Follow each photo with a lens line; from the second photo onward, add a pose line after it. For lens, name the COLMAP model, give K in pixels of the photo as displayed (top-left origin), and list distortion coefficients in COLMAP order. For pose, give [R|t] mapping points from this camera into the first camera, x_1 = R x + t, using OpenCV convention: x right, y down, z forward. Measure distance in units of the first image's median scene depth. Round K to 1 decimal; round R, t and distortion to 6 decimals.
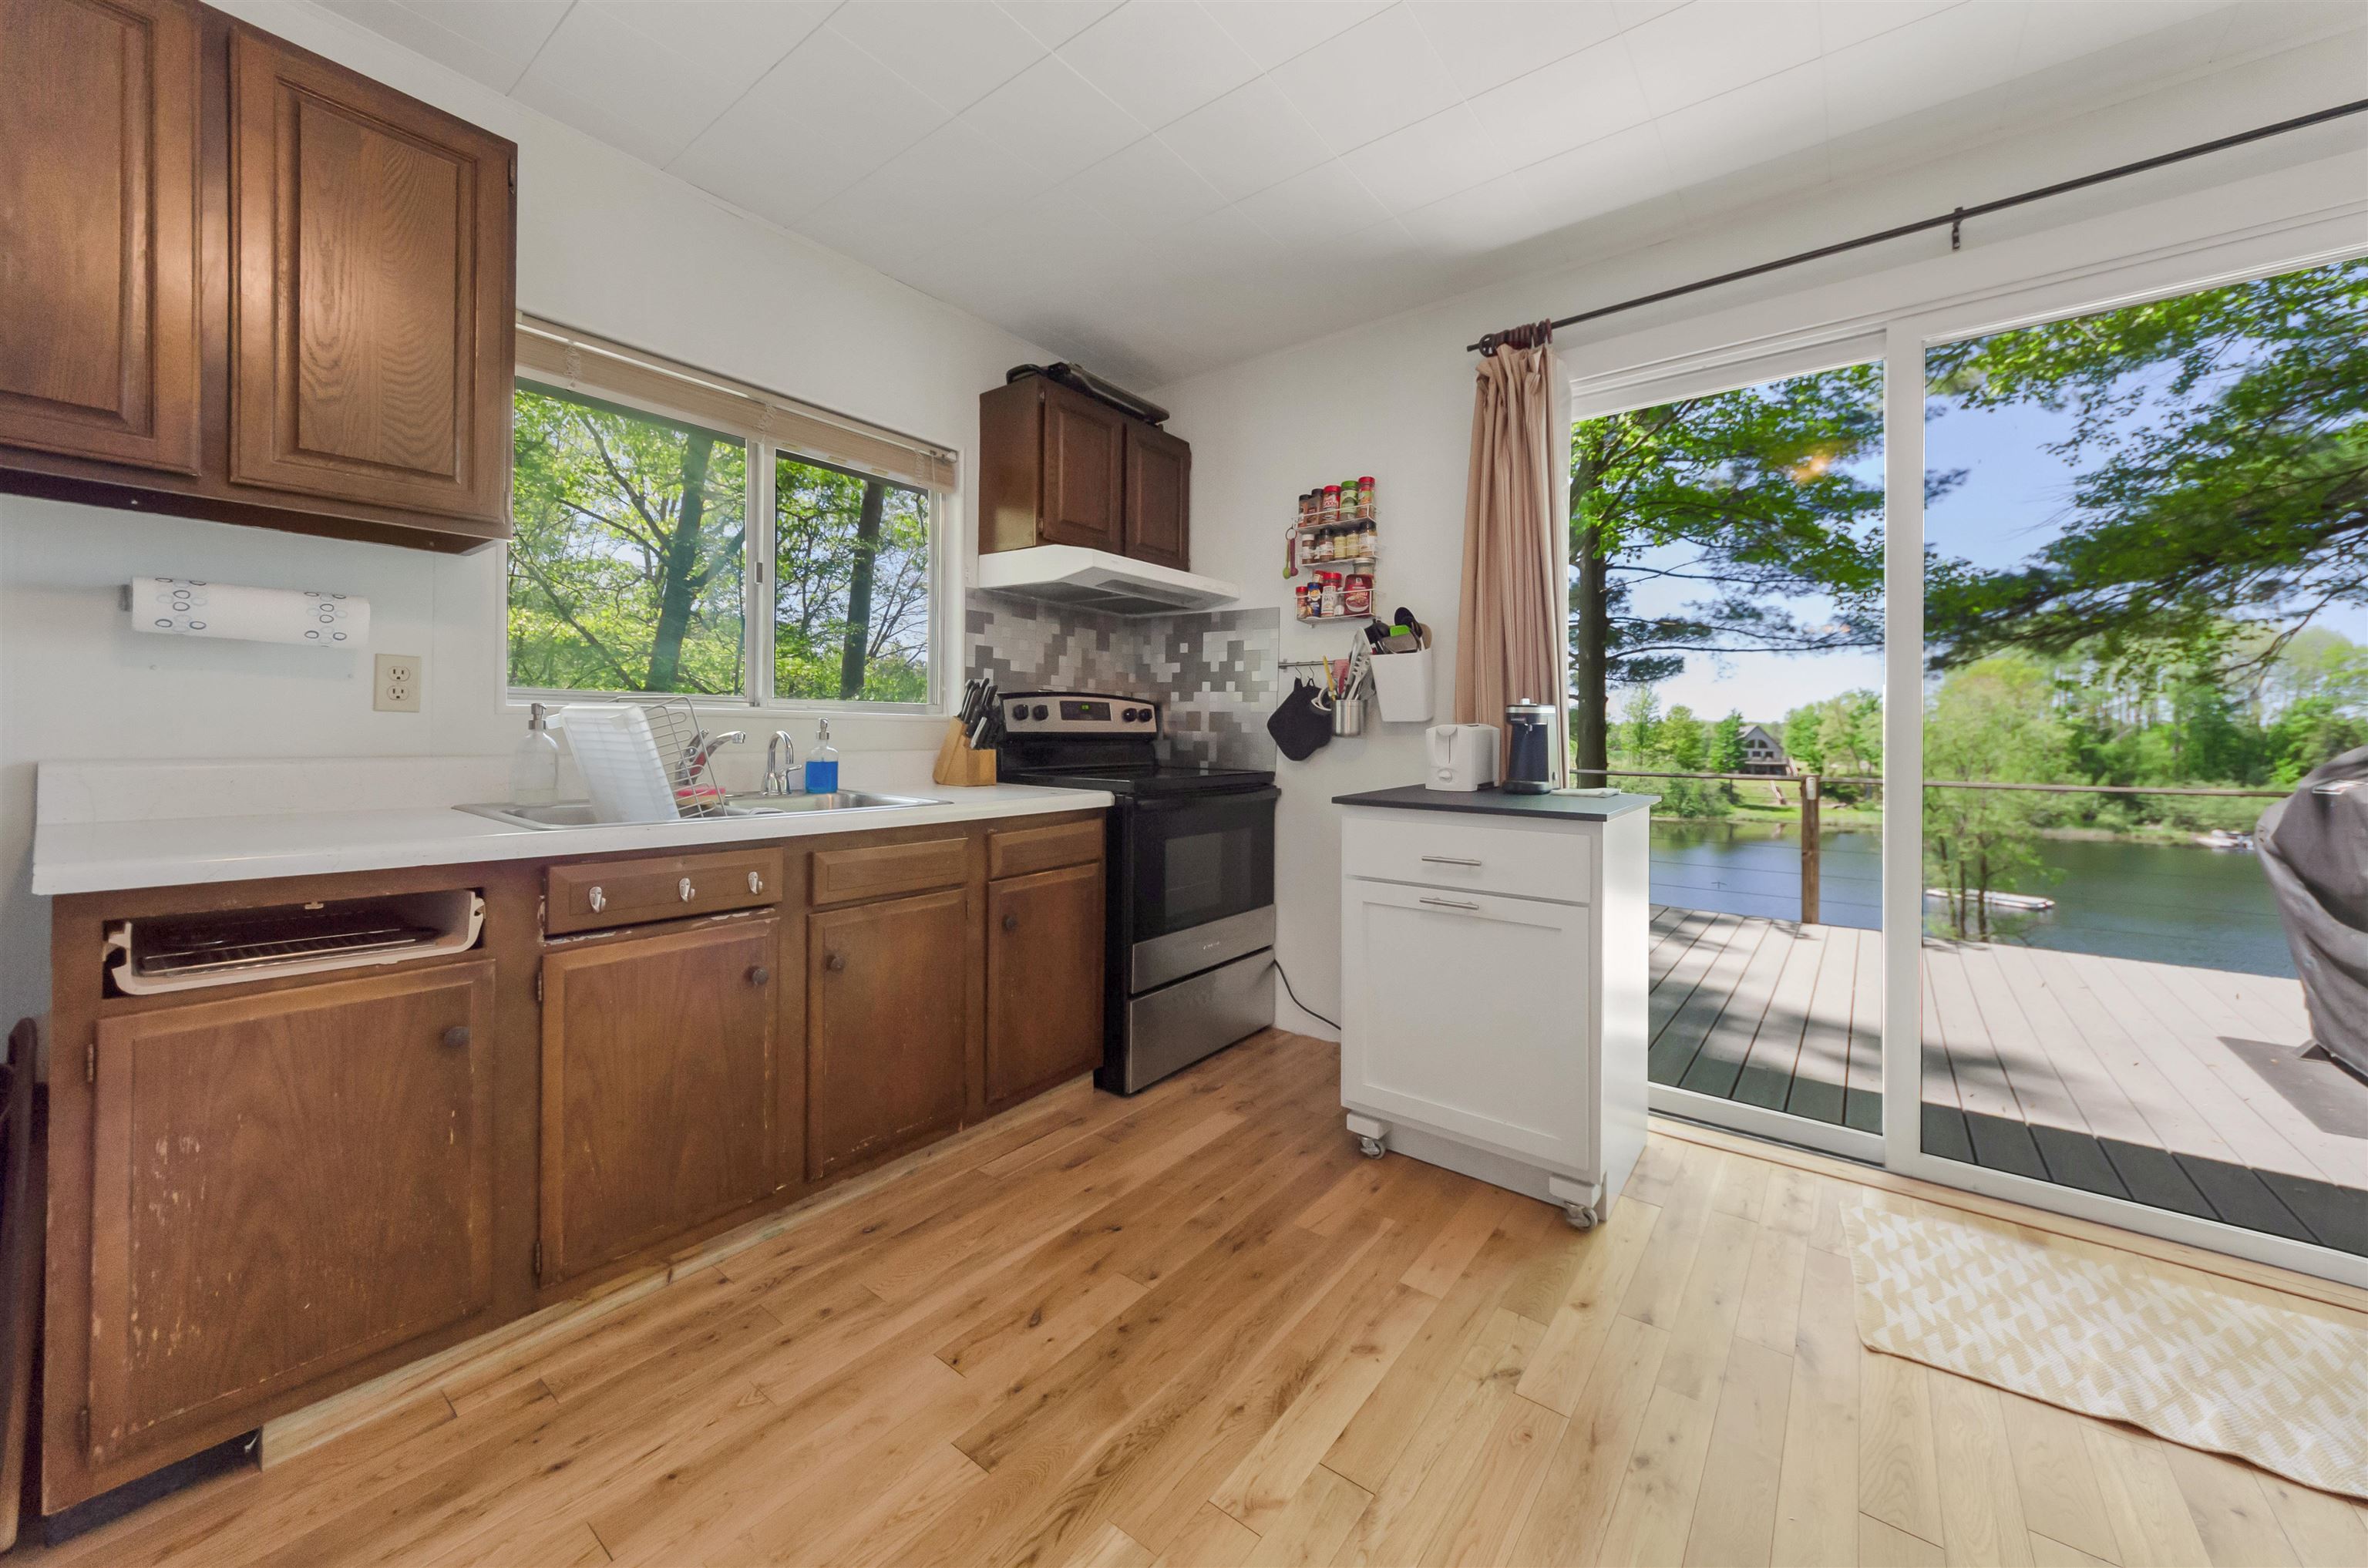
lens RADIAL K [[899.5, 0, 1165.3], [0, 899.5, 729.4], [0, 0, 1]] dist [-0.003416, 0.000496]
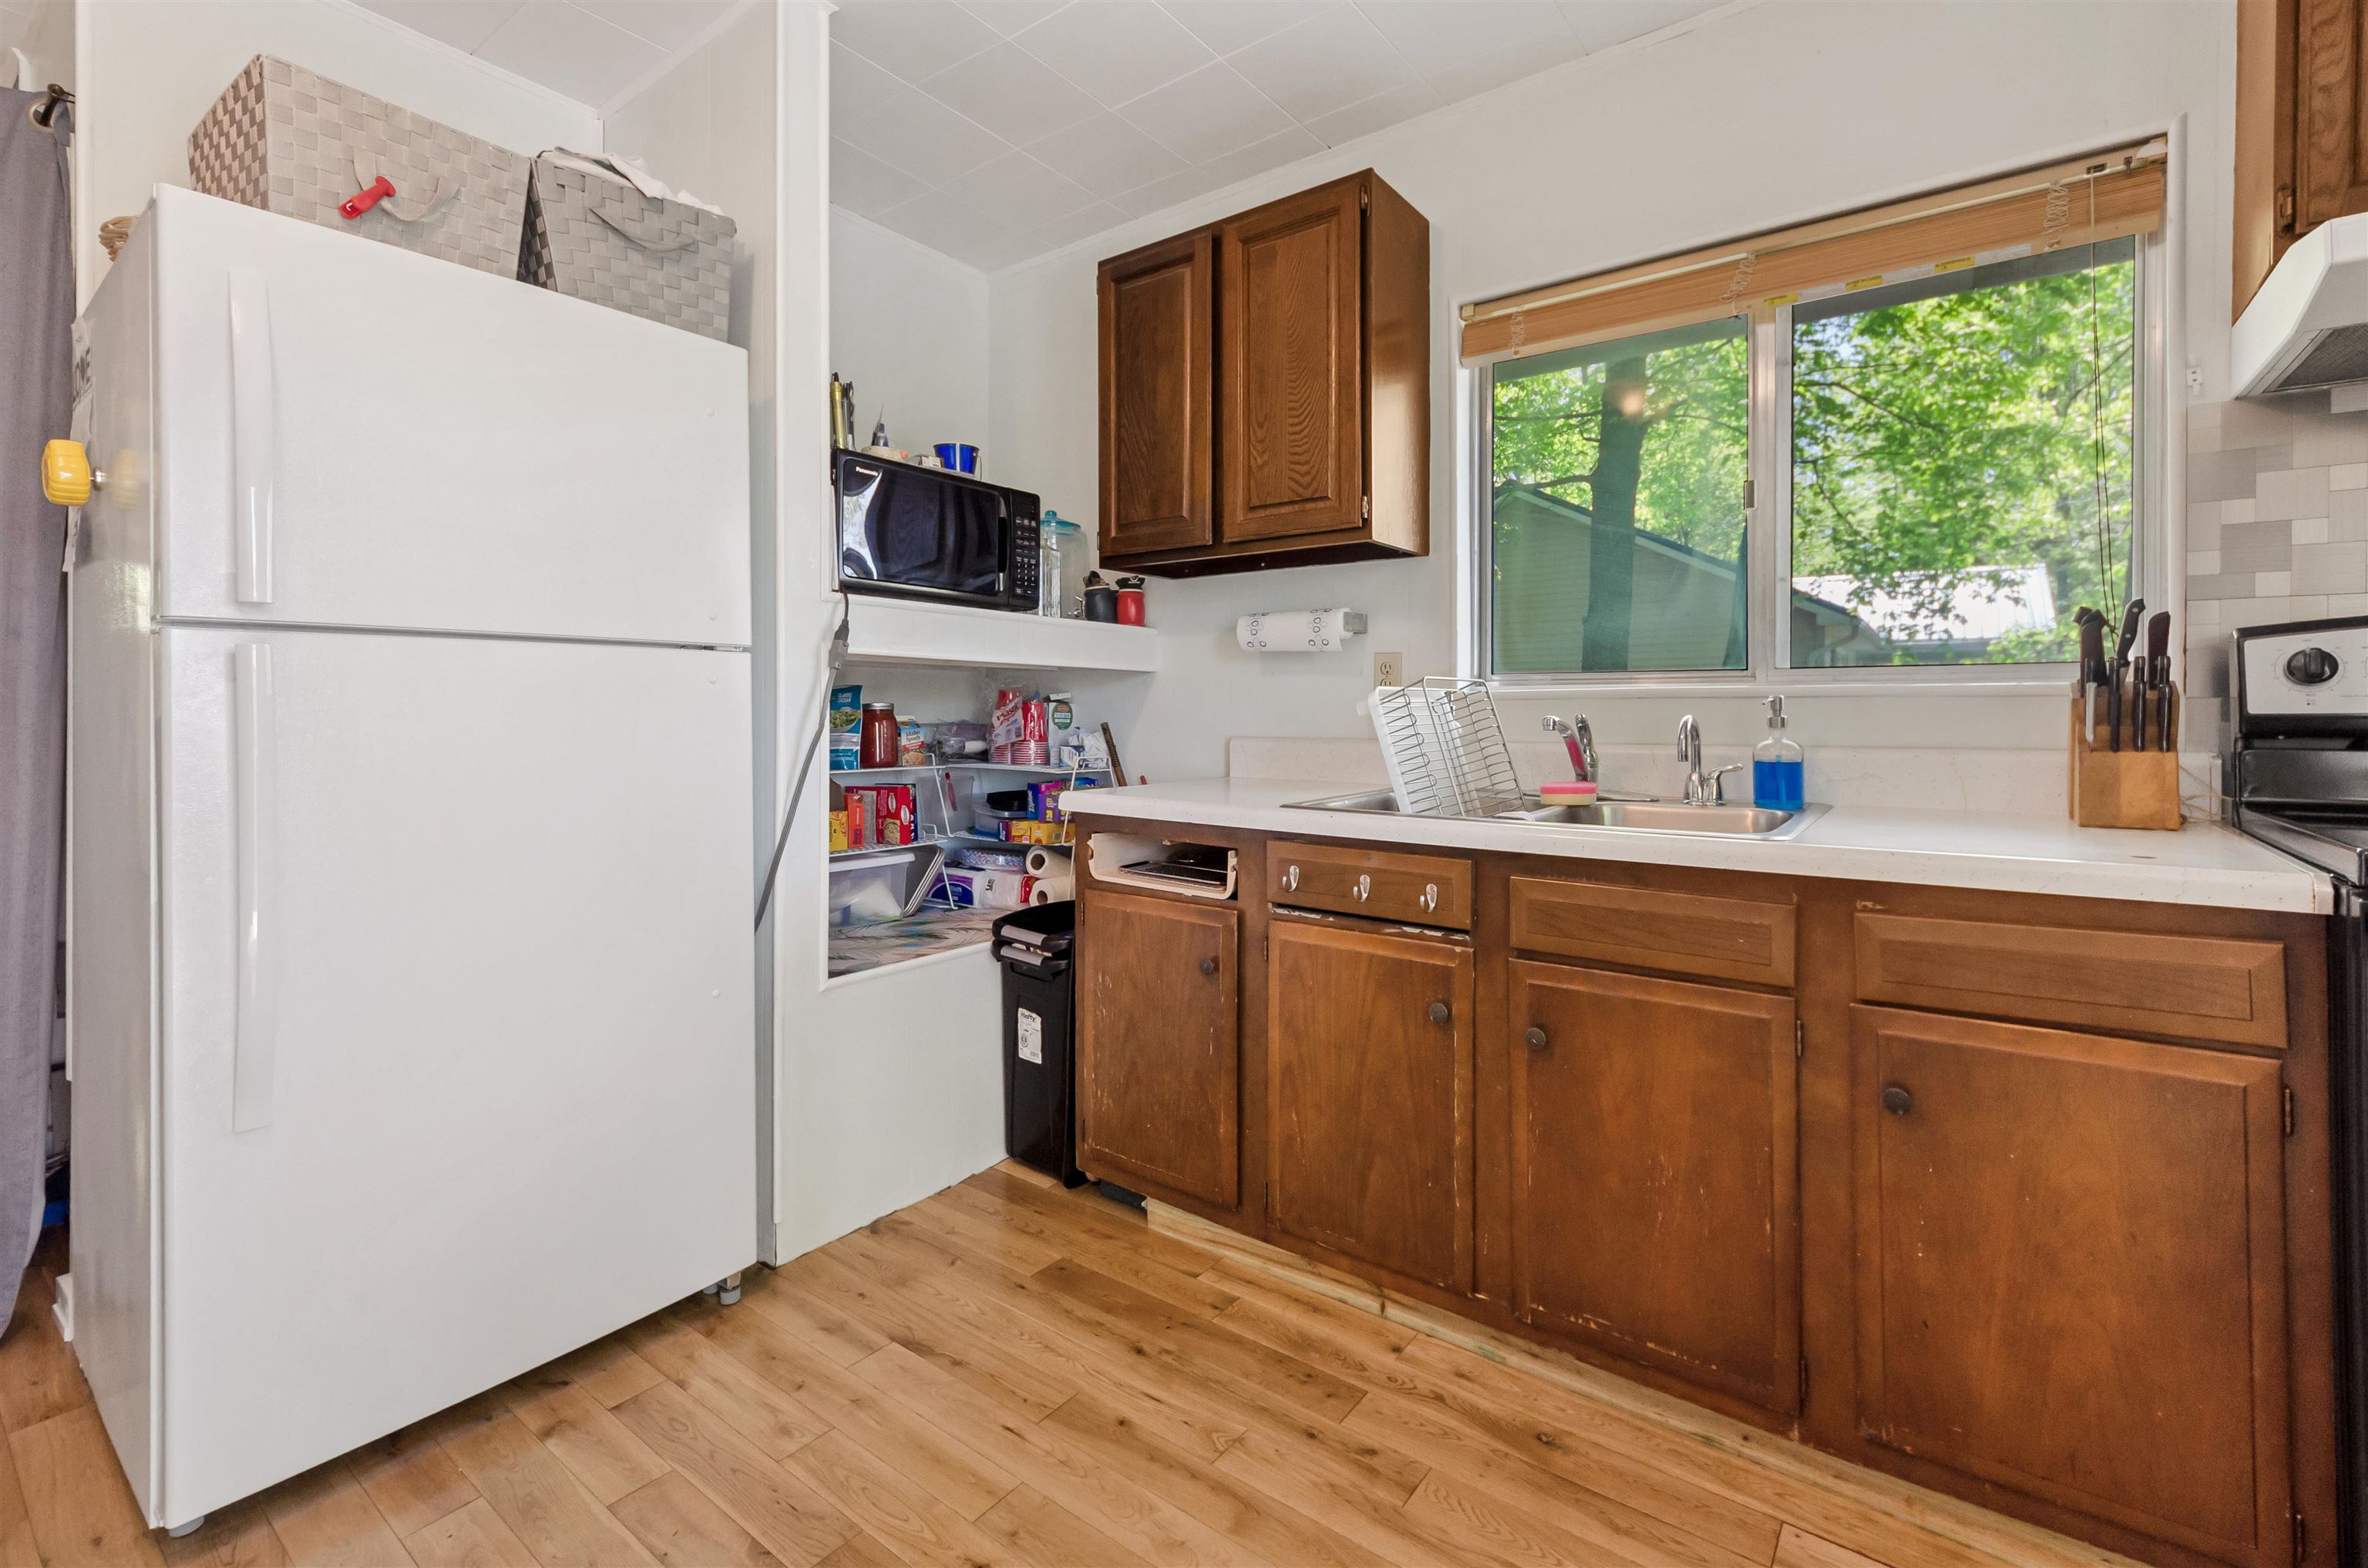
lens RADIAL K [[976.0, 0, 1169.3], [0, 976.0, 714.7], [0, 0, 1]] dist [0.002928, 0.000077]
pose [[0.048656, -0.009511, -0.998770, 0.481226], [0.001757, 0.999954, -0.009437, 0.011973], [0.998814, -0.001296, 0.048670, 0.798301]]
